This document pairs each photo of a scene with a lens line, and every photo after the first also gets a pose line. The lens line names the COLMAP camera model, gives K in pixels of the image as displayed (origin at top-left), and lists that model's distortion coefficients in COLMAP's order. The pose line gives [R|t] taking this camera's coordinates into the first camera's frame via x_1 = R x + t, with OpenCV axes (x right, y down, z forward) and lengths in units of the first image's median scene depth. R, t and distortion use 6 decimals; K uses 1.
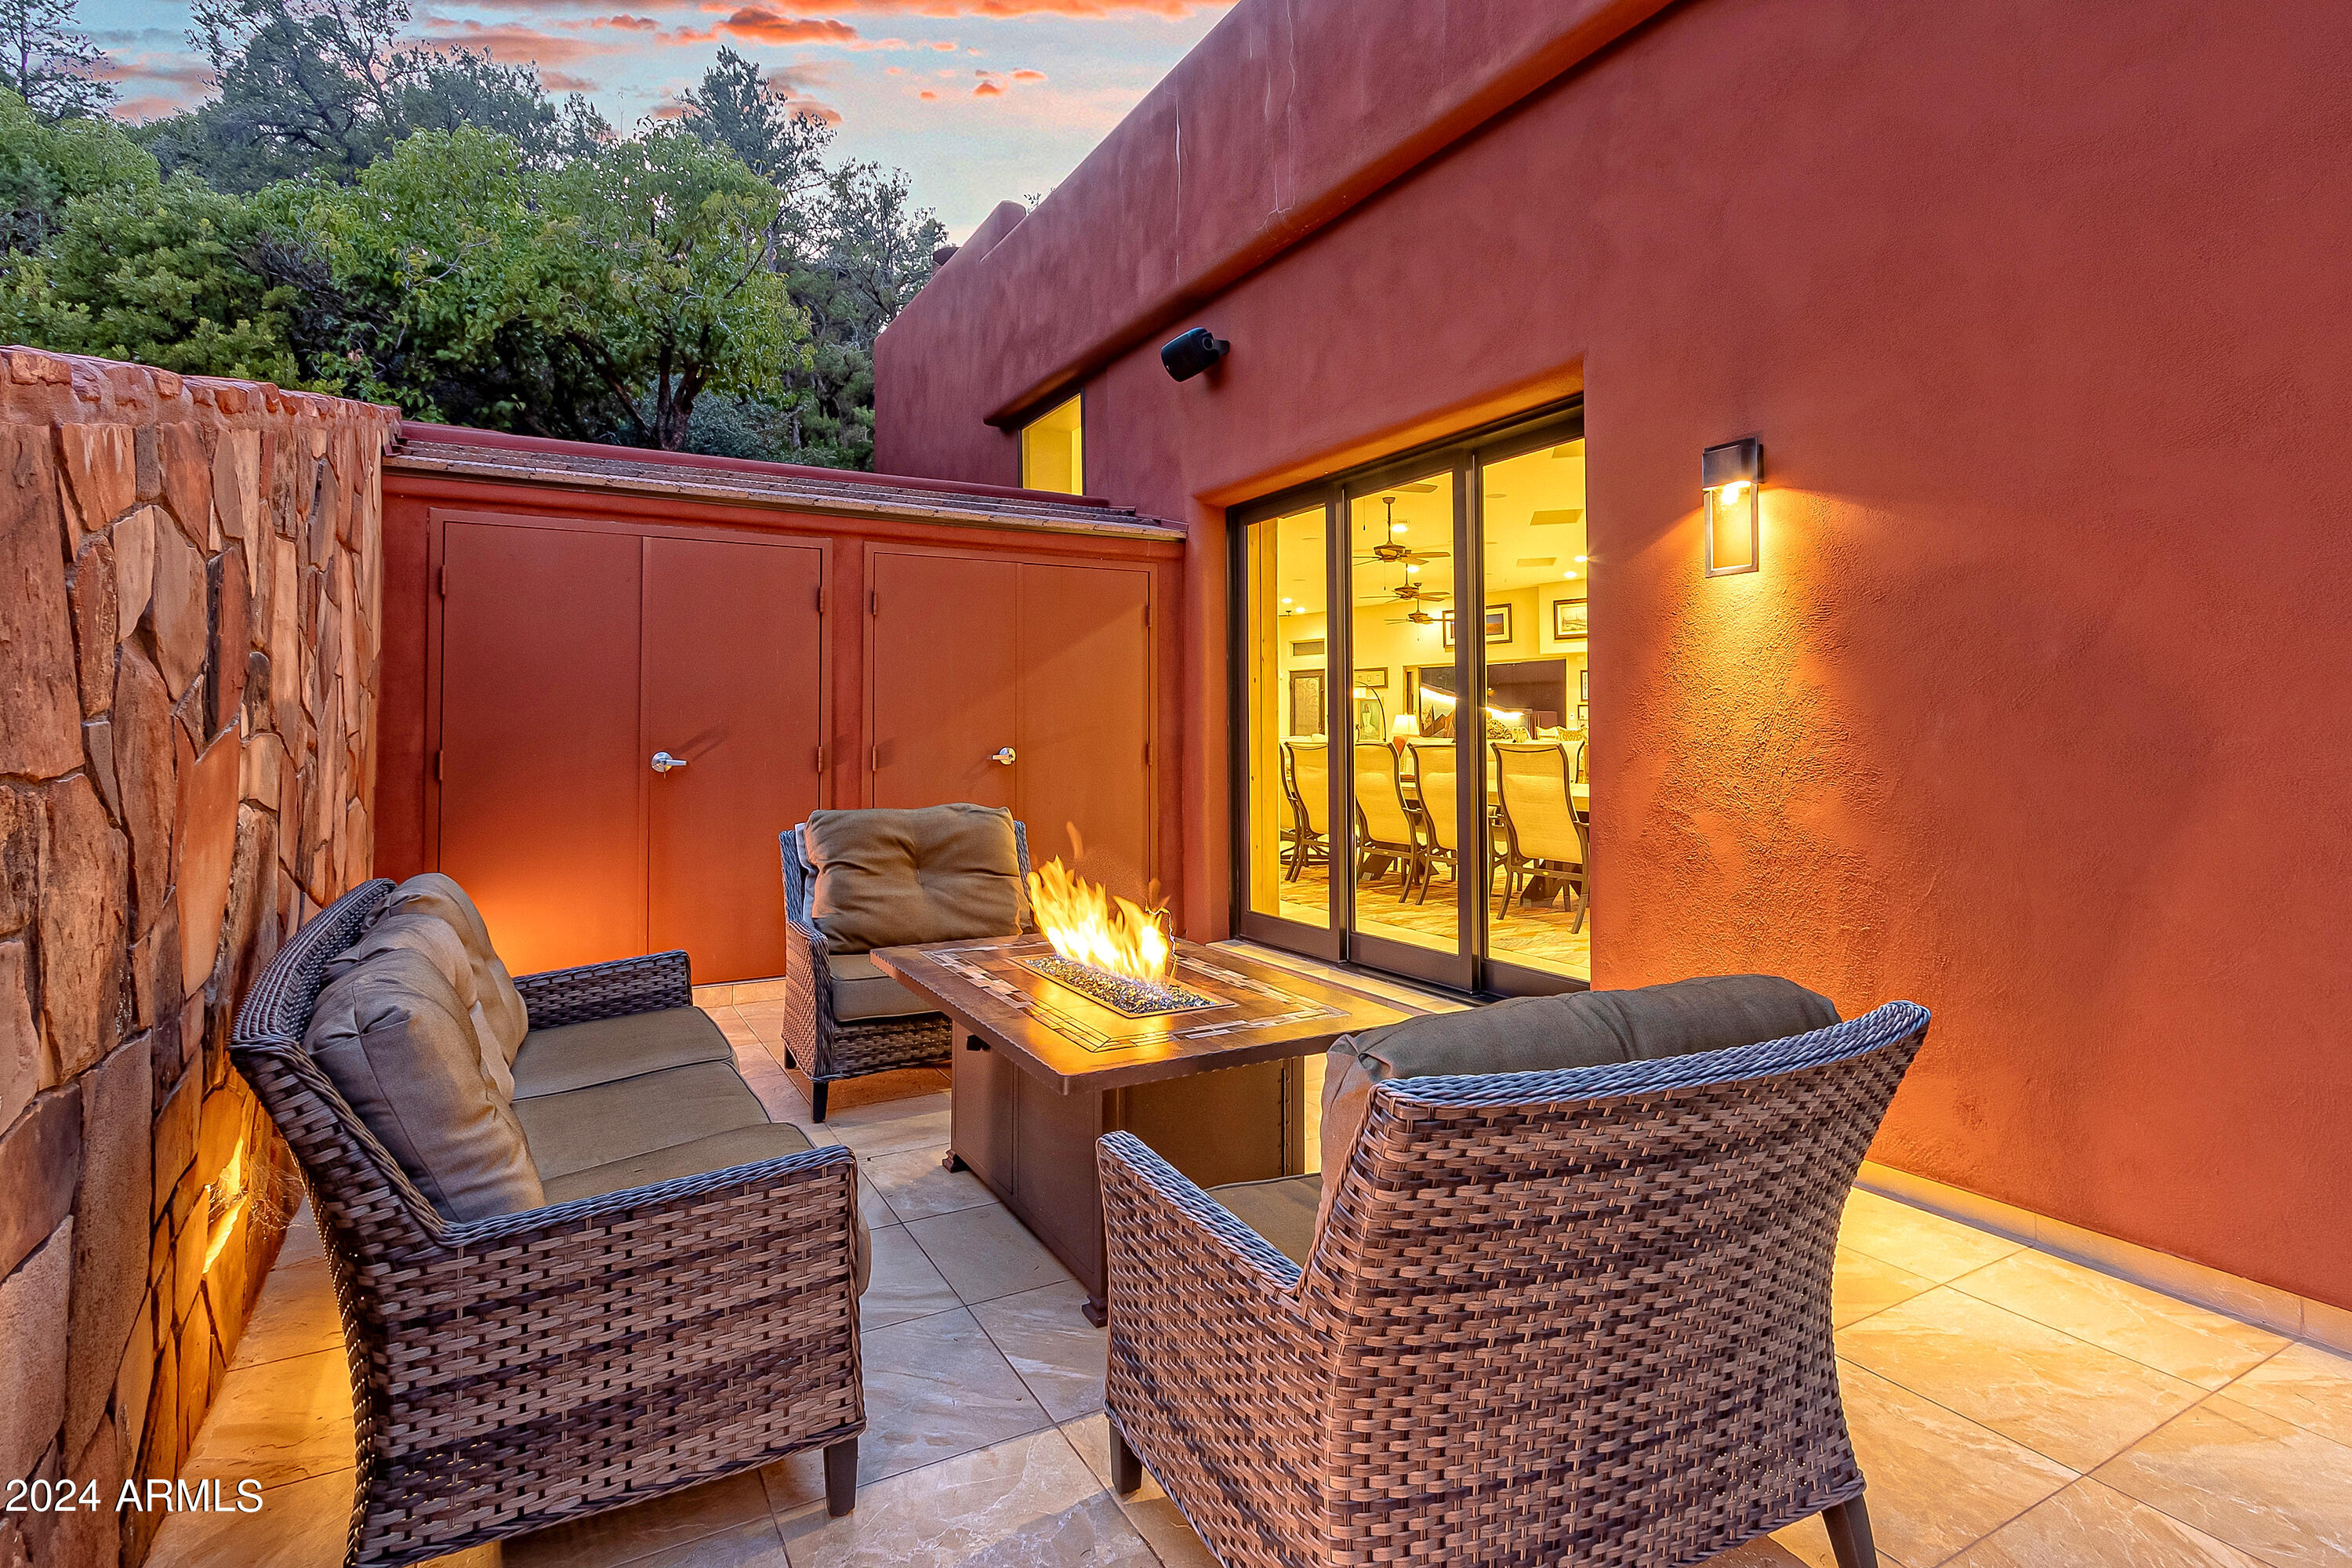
lens RADIAL K [[1135.9, 0, 1171.3], [0, 1135.9, 748.3], [0, 0, 1]] dist [0.025226, 0.000261]
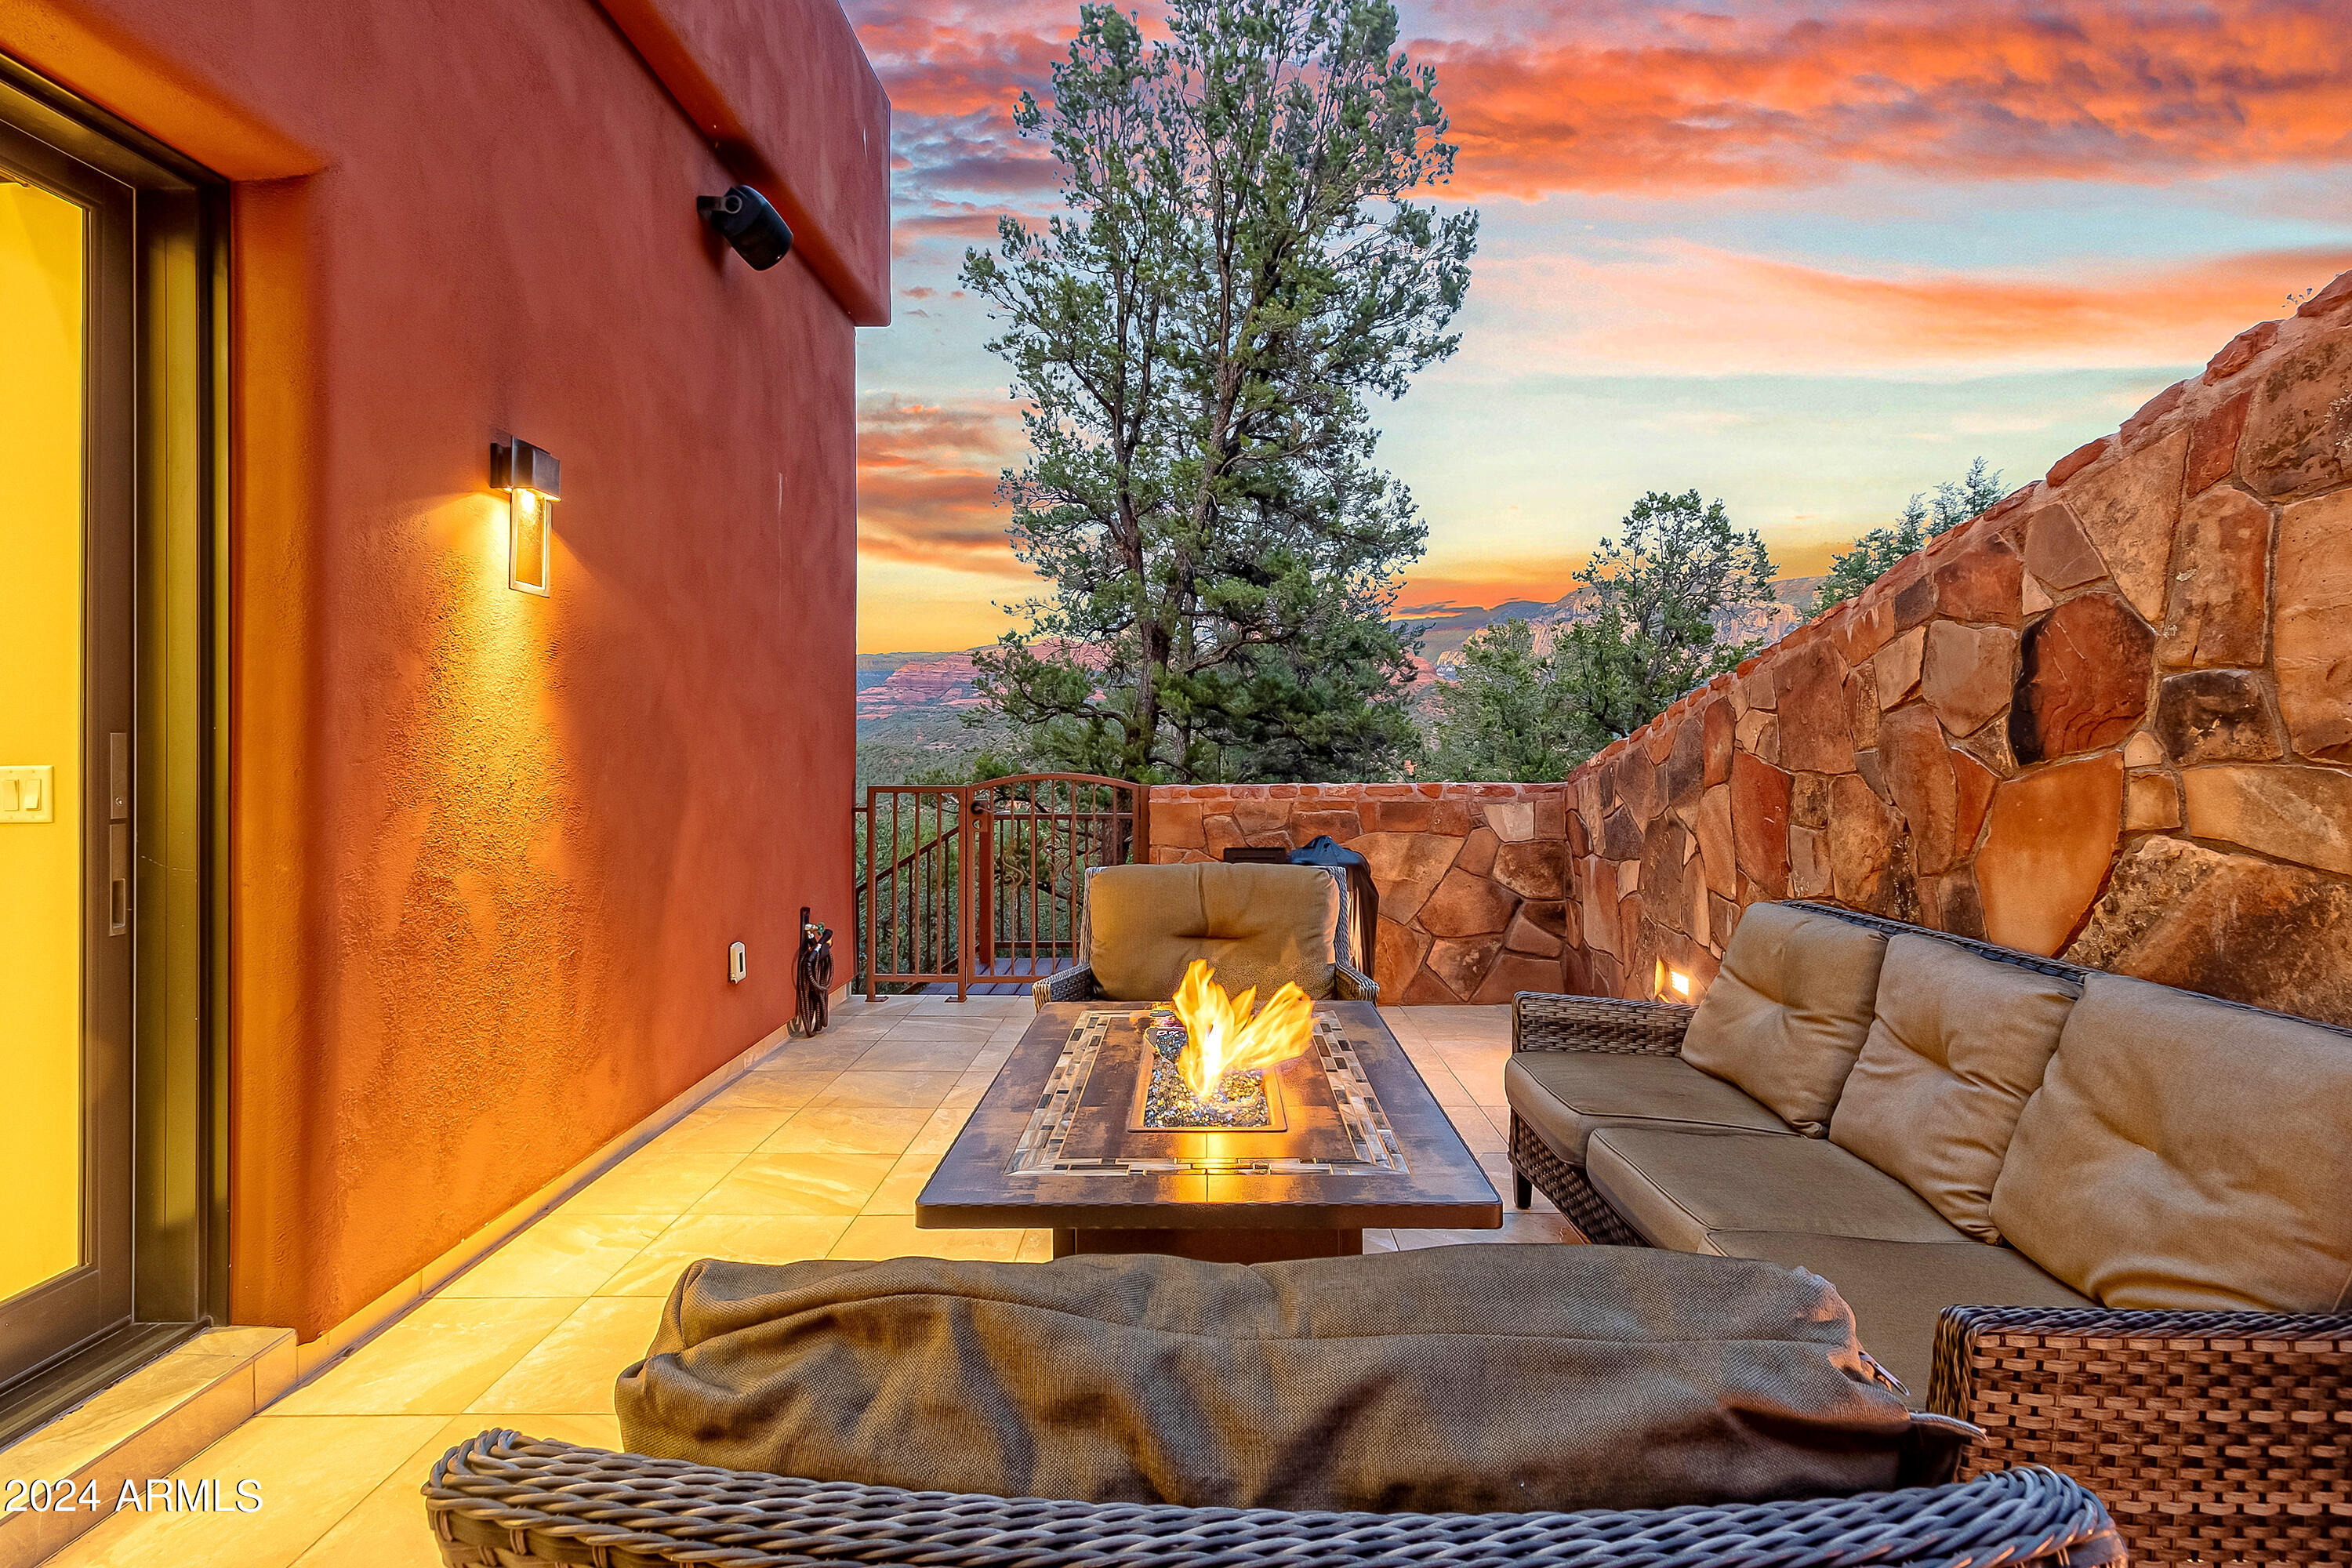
lens RADIAL K [[1135.9, 0, 1171.3], [0, 1135.9, 748.3], [0, 0, 1]] dist [0.025226, 0.000261]
pose [[-0.856553, 0.008213, 0.515993, -0.386969], [0.017928, 0.999743, 0.013848, -0.034350], [-0.515747, 0.021112, -0.856481, 1.475104]]
